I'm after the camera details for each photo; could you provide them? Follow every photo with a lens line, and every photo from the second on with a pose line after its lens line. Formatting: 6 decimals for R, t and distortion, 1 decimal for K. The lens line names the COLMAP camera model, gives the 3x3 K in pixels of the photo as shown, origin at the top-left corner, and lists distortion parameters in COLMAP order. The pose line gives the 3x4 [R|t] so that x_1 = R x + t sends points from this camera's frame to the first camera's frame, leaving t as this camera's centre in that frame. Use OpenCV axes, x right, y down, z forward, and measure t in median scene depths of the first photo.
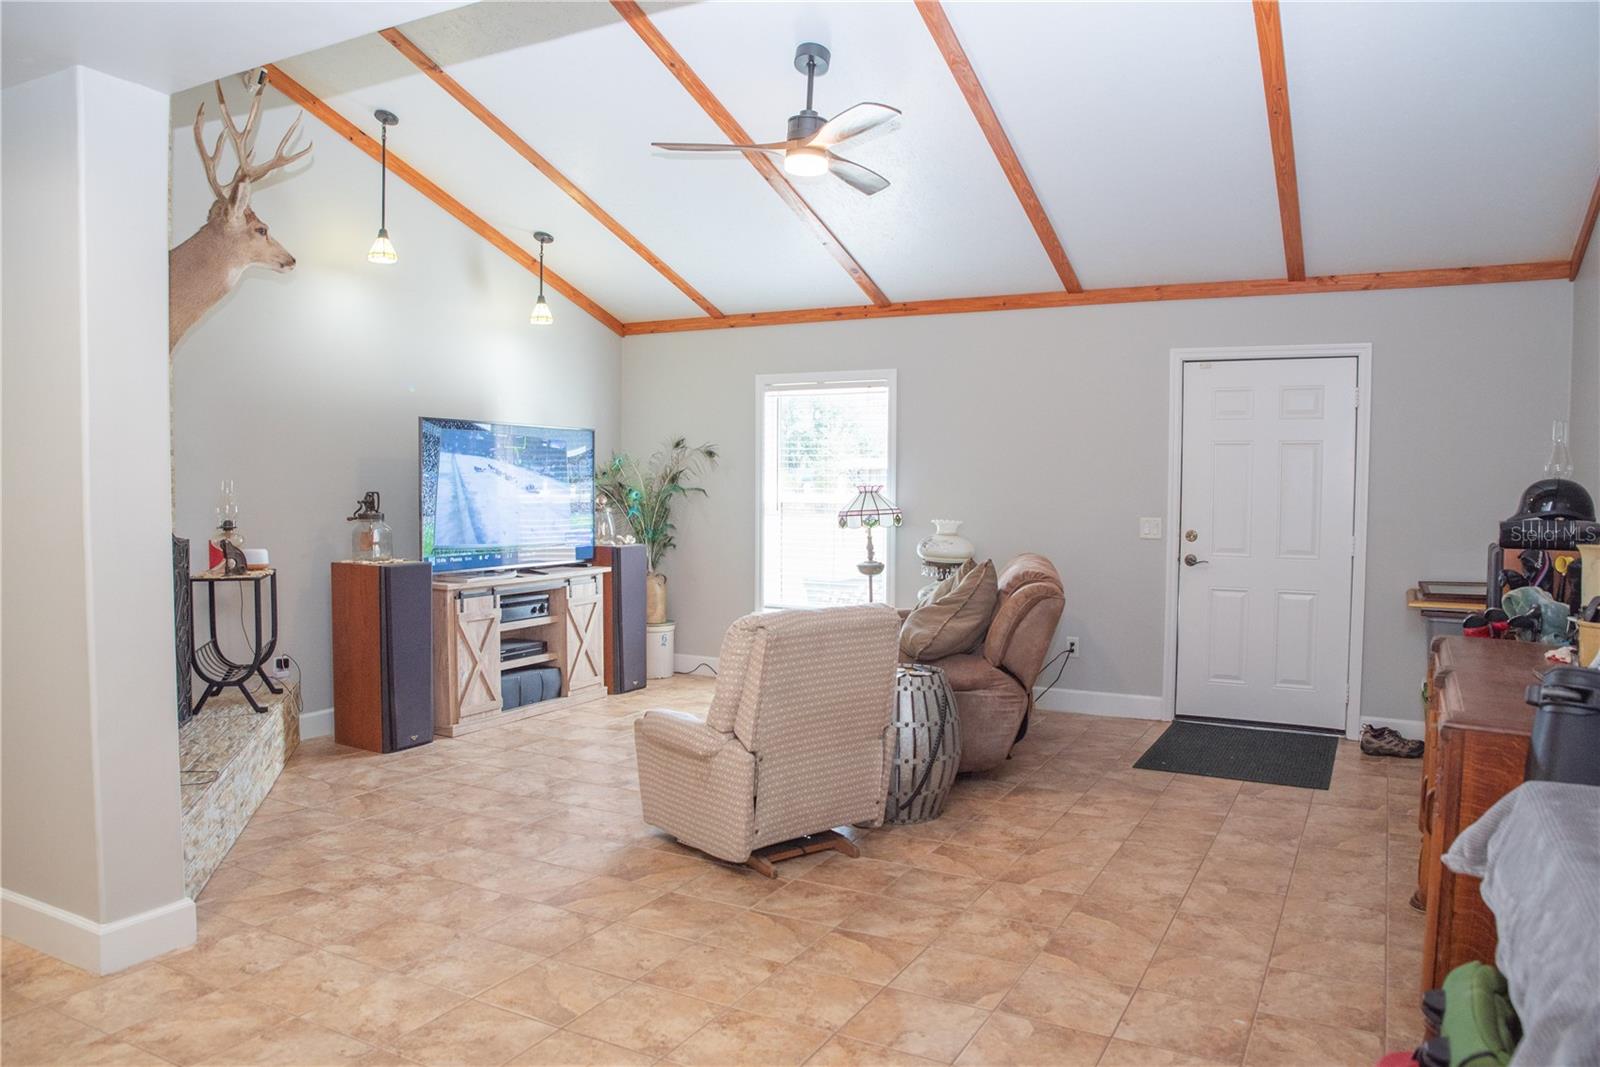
lens RADIAL K [[1098.1, 0, 820.9], [0, 1098.1, 538.2], [0, 0, 1]] dist [-0.122224, 0.087180]
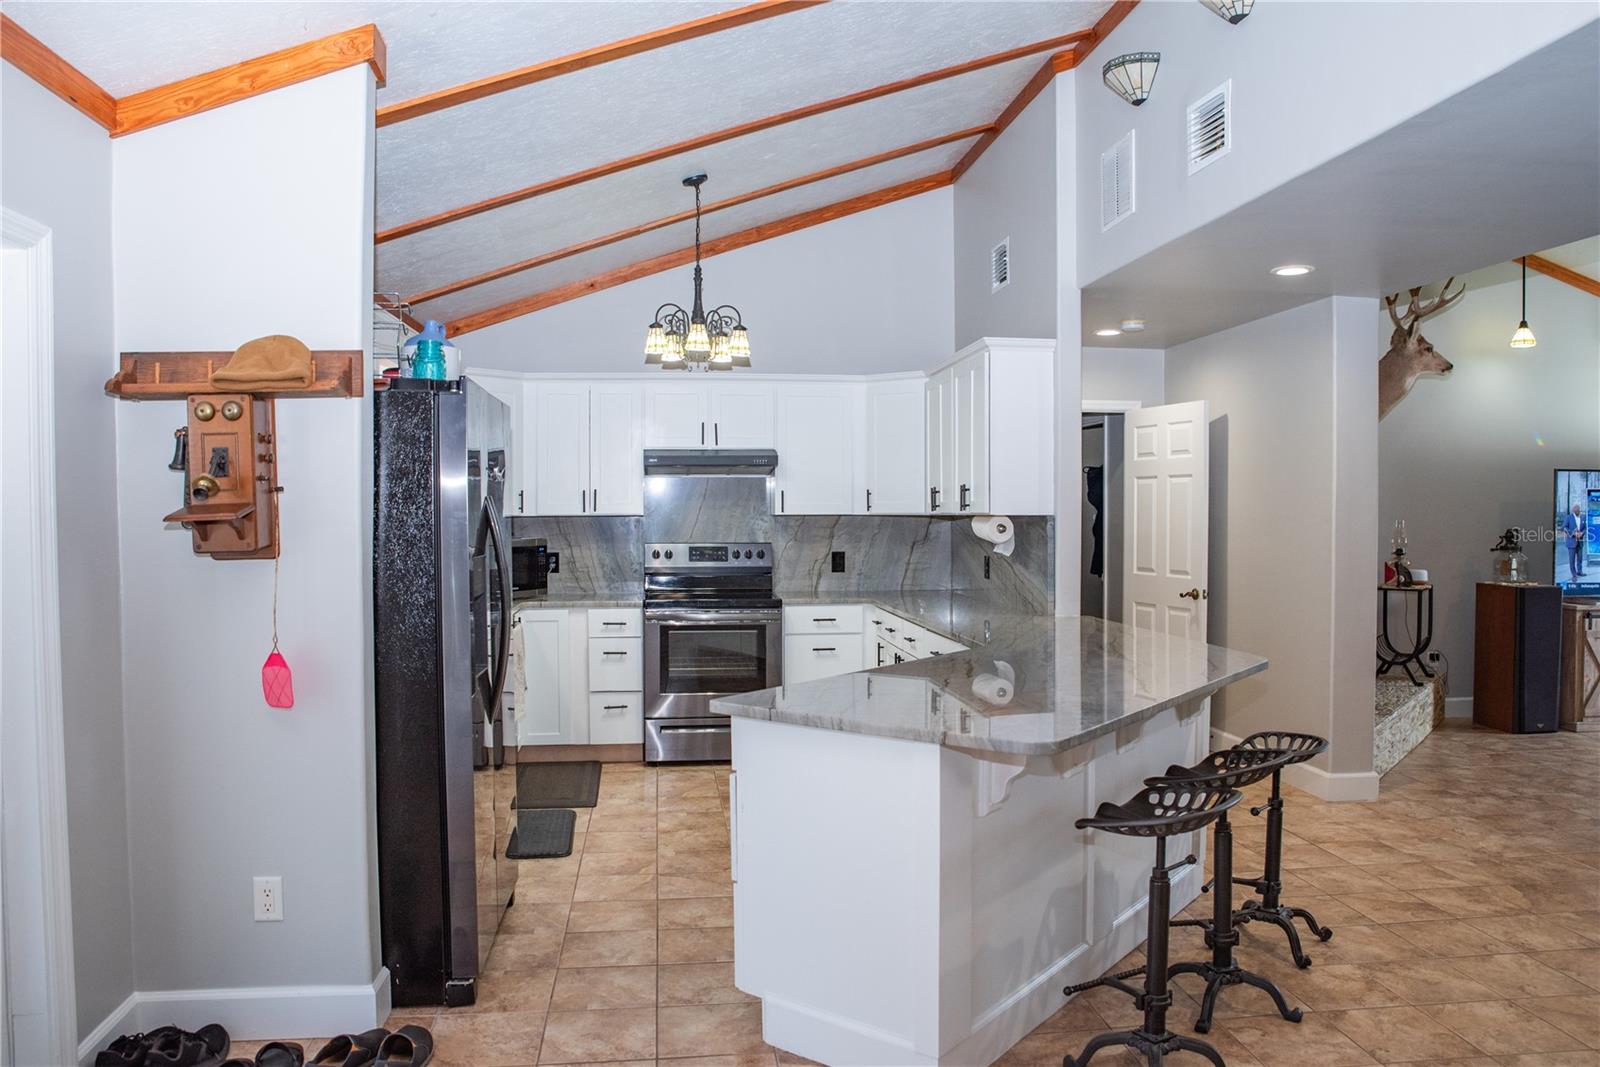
lens RADIAL K [[1098.1, 0, 820.9], [0, 1098.1, 538.2], [0, 0, 1]] dist [-0.122224, 0.087180]
pose [[0.554291, 0.013177, -0.832219, 0.198149], [-0.037935, 0.999236, -0.009445, 0.012178], [0.831458, 0.036805, 0.554367, -0.429367]]
